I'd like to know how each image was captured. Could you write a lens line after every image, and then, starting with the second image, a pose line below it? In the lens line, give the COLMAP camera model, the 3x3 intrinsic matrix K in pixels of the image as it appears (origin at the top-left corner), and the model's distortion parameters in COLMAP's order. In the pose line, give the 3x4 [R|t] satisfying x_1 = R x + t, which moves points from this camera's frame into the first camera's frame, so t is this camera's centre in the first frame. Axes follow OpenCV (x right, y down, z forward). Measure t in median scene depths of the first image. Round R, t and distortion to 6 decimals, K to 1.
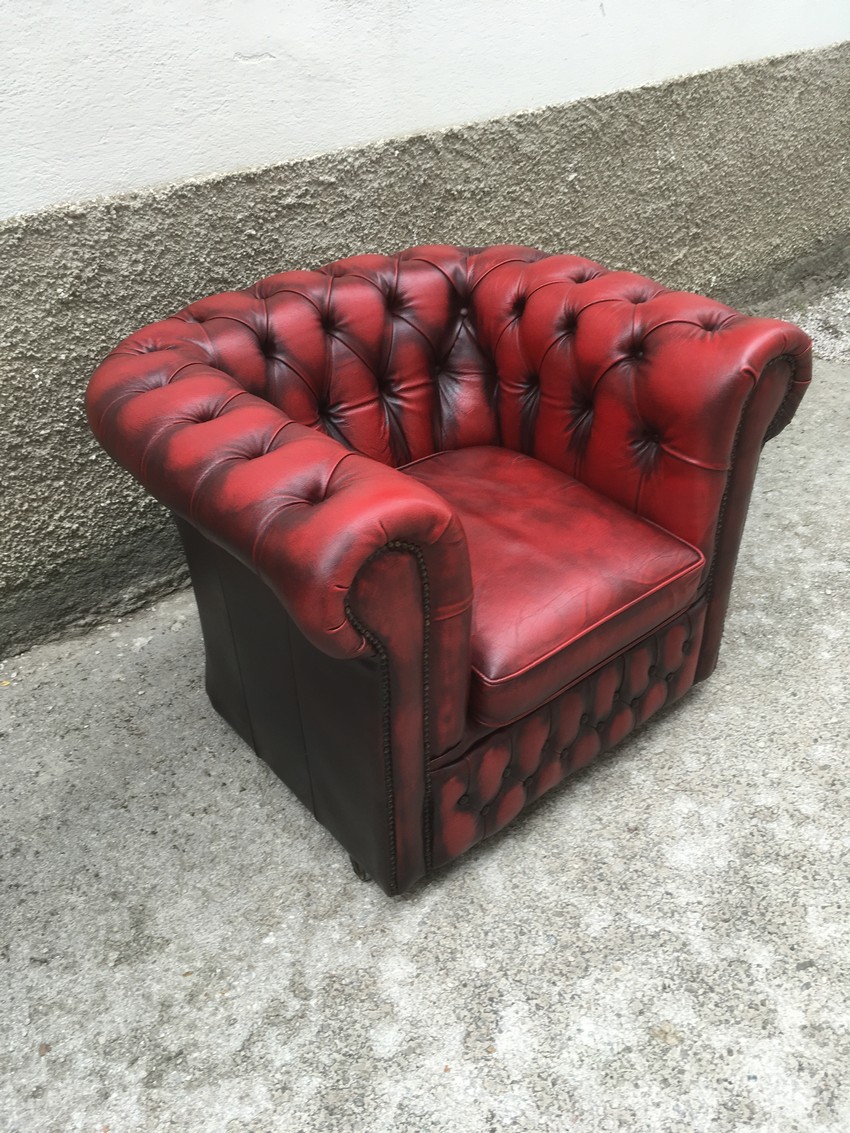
lens RADIAL K [[977.6, 0, 430.9], [0, 977.6, 573.5], [0, 0, 1]] dist [0.081487, -0.134296]
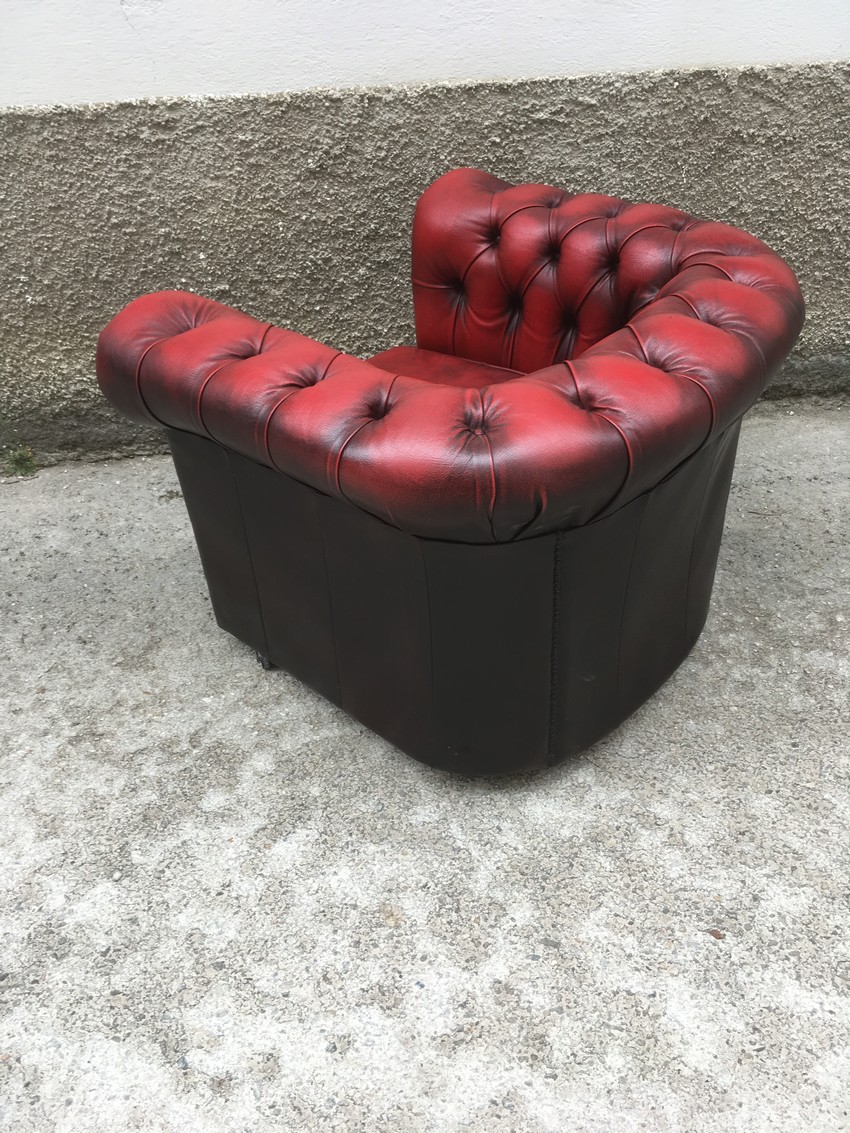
lens RADIAL K [[977.6, 0, 426.0], [0, 977.6, 574.2], [0, 0, 1]] dist [0.081487, -0.134296]
pose [[0.801205, 0.369964, -0.470316, 0.502460], [-0.330149, 0.928820, 0.168212, -0.069781], [0.499071, 0.020502, 0.866319, 0.040518]]
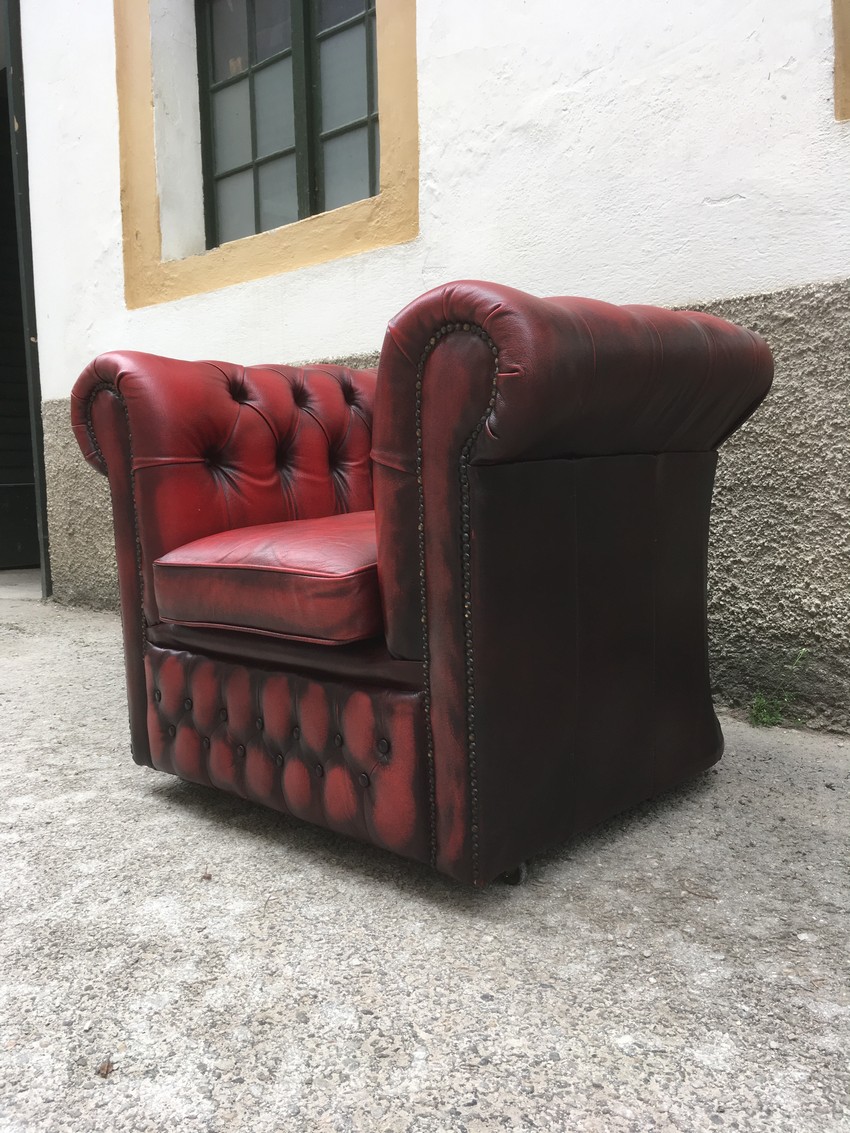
lens RADIAL K [[977.6, 0, 420.6], [0, 977.6, 563.0], [0, 0, 1]] dist [0.081487, -0.134296]
pose [[0.104761, 0.126060, -0.986476, 0.922259], [-0.544319, 0.837434, 0.049209, -0.084092], [0.832311, 0.531802, 0.156347, 0.825992]]
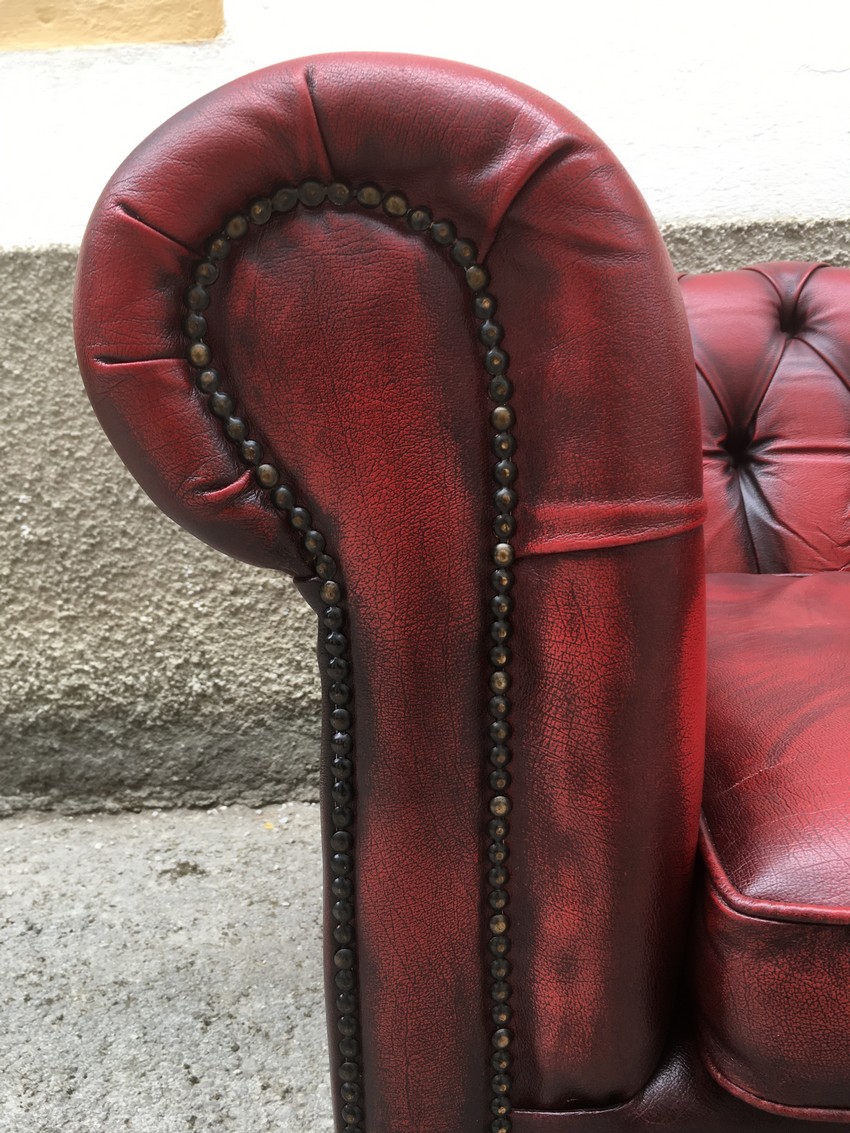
lens RADIAL K [[977.6, 0, 426.8], [0, 977.6, 559.3], [0, 0, 1]] dist [0.081487, -0.134296]
pose [[0.731810, 0.112862, -0.672098, 0.137040], [-0.386017, 0.881386, -0.272305, 0.103585], [0.561645, 0.458716, 0.688574, 0.536964]]
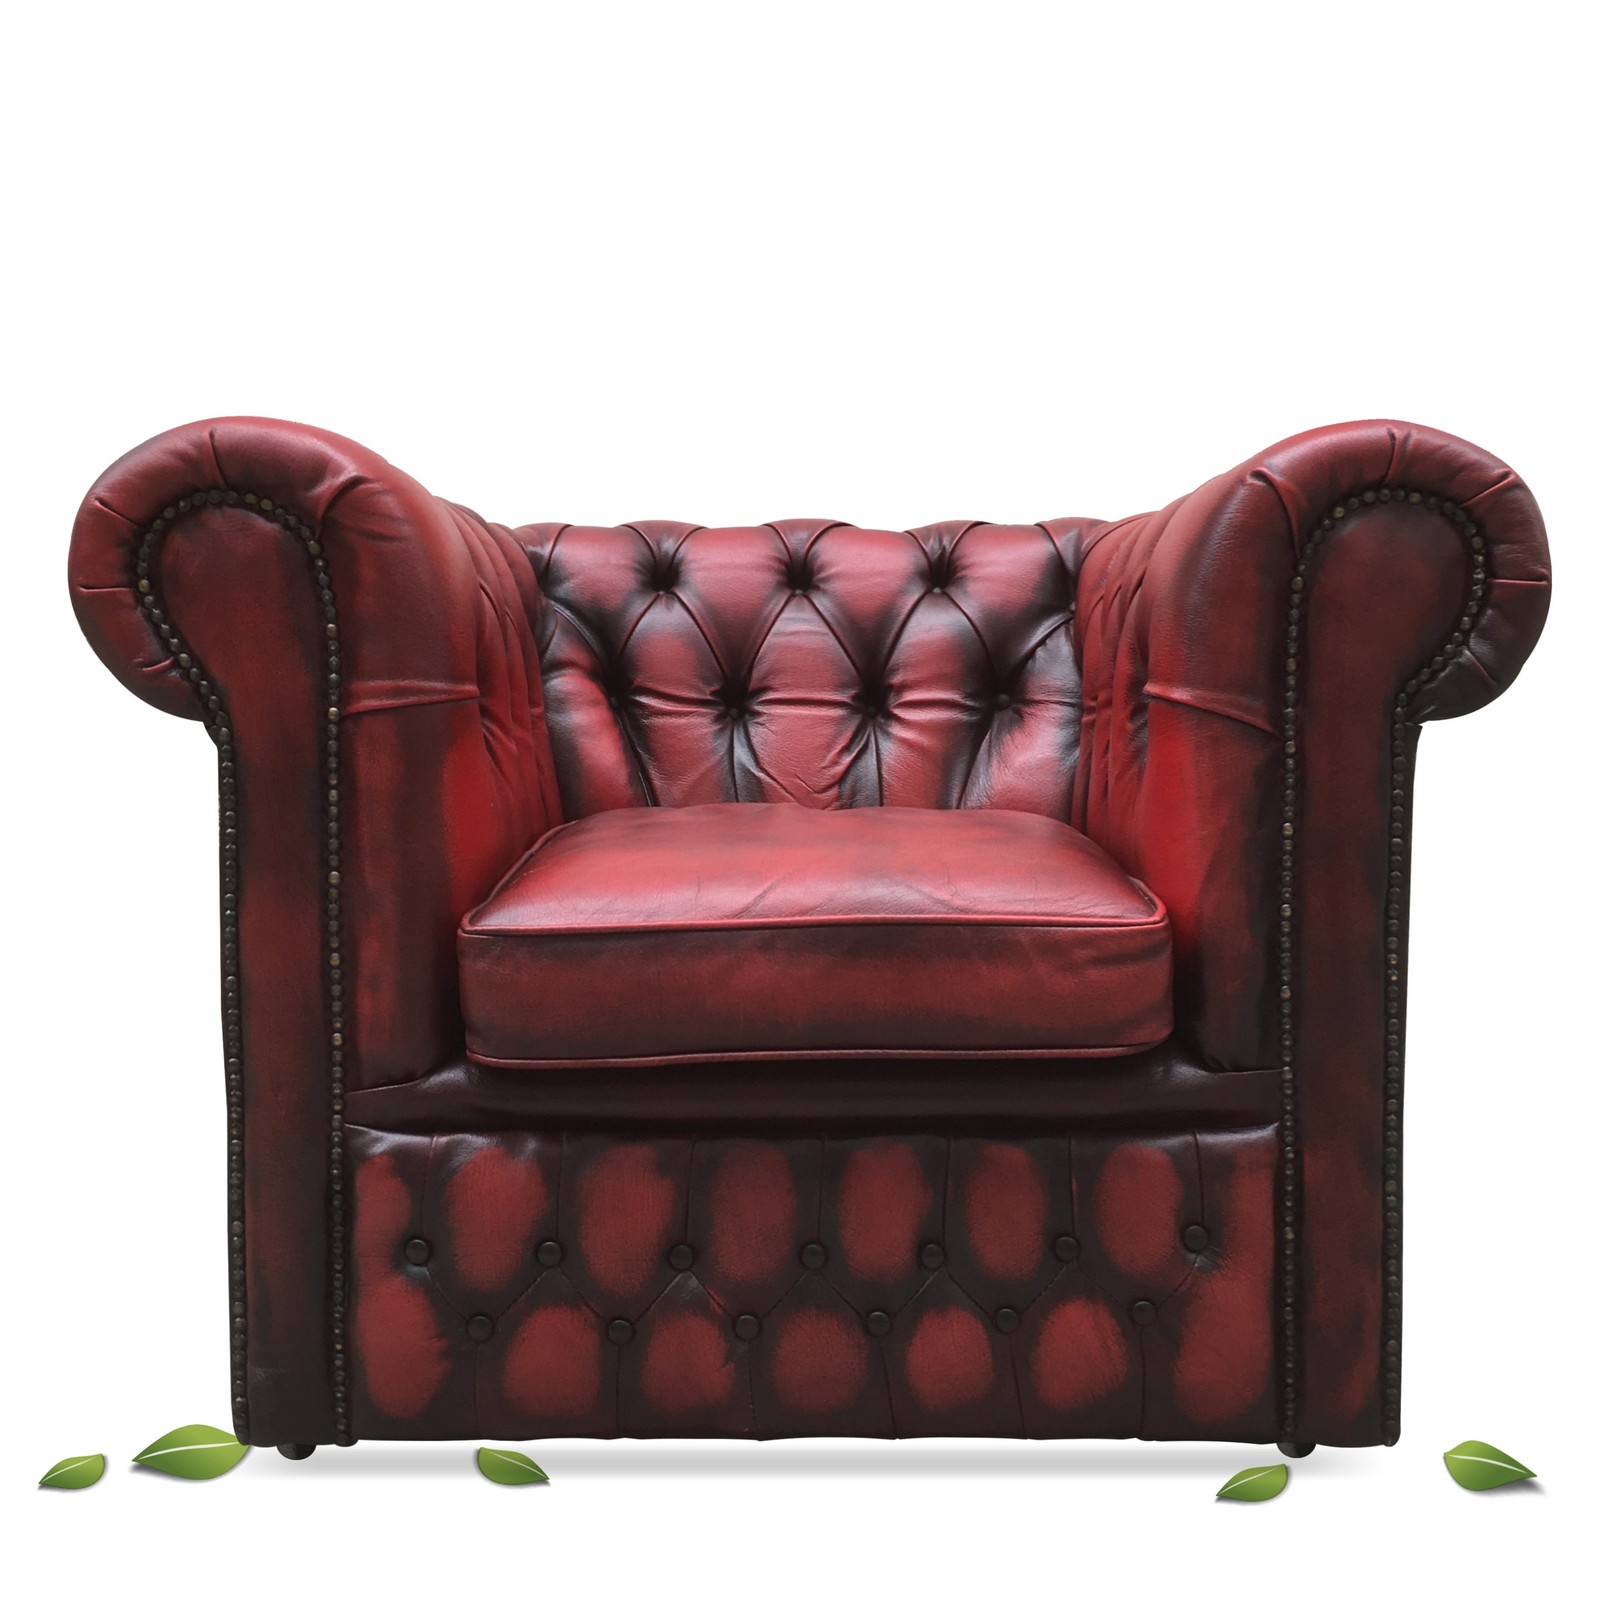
lens RADIAL K [[1856.1, 0, 858.8], [0, 1856.1, 849.2], [0, 0, 1]] dist [0.038955, 0.000000]
pose [[0.781408, 0.076215, -0.619348, 0.586969], [-0.376001, 0.849615, -0.369835, 0.260978], [0.498020, 0.521868, 0.692553, 0.343549]]
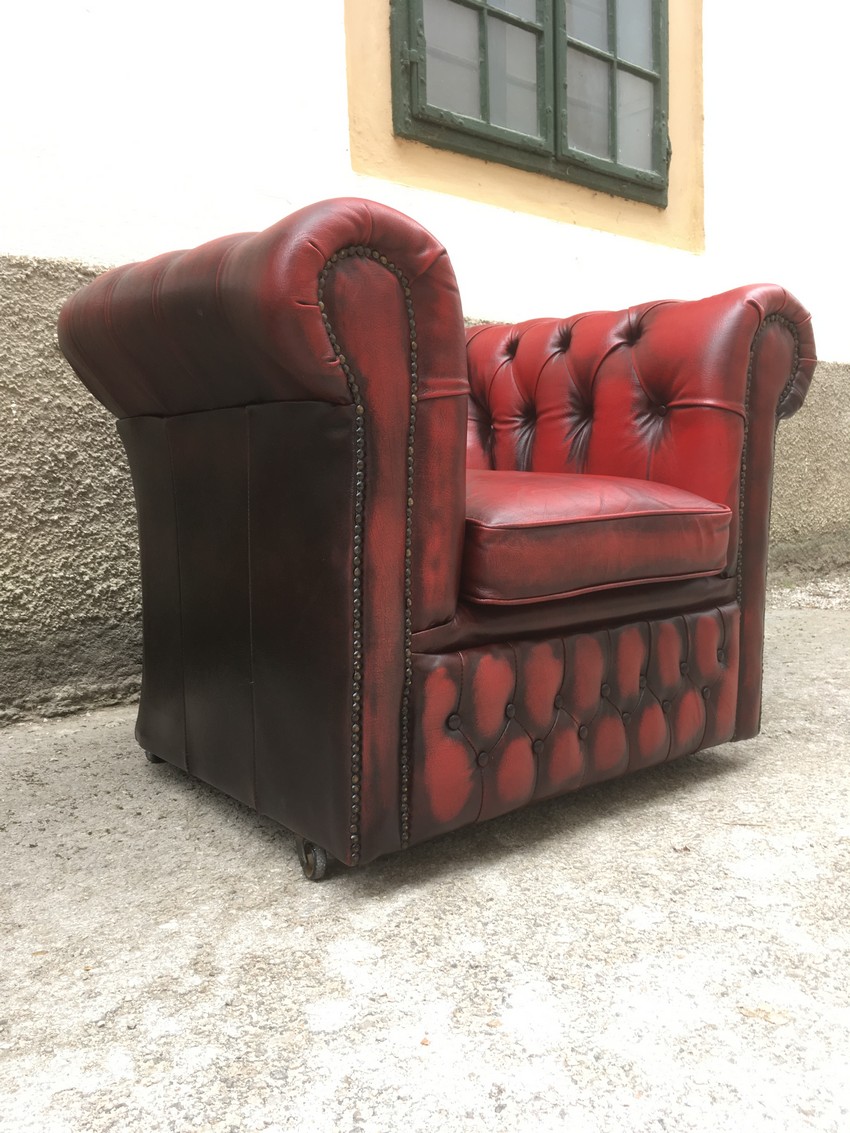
lens RADIAL K [[977.6, 0, 432.0], [0, 977.6, 564.5], [0, 0, 1]] dist [0.081487, -0.134296]
pose [[0.999618, 0.026903, 0.006383, 0.006450], [-0.020402, 0.873459, -0.486469, 0.409334], [-0.018663, 0.486153, 0.873674, 0.233829]]
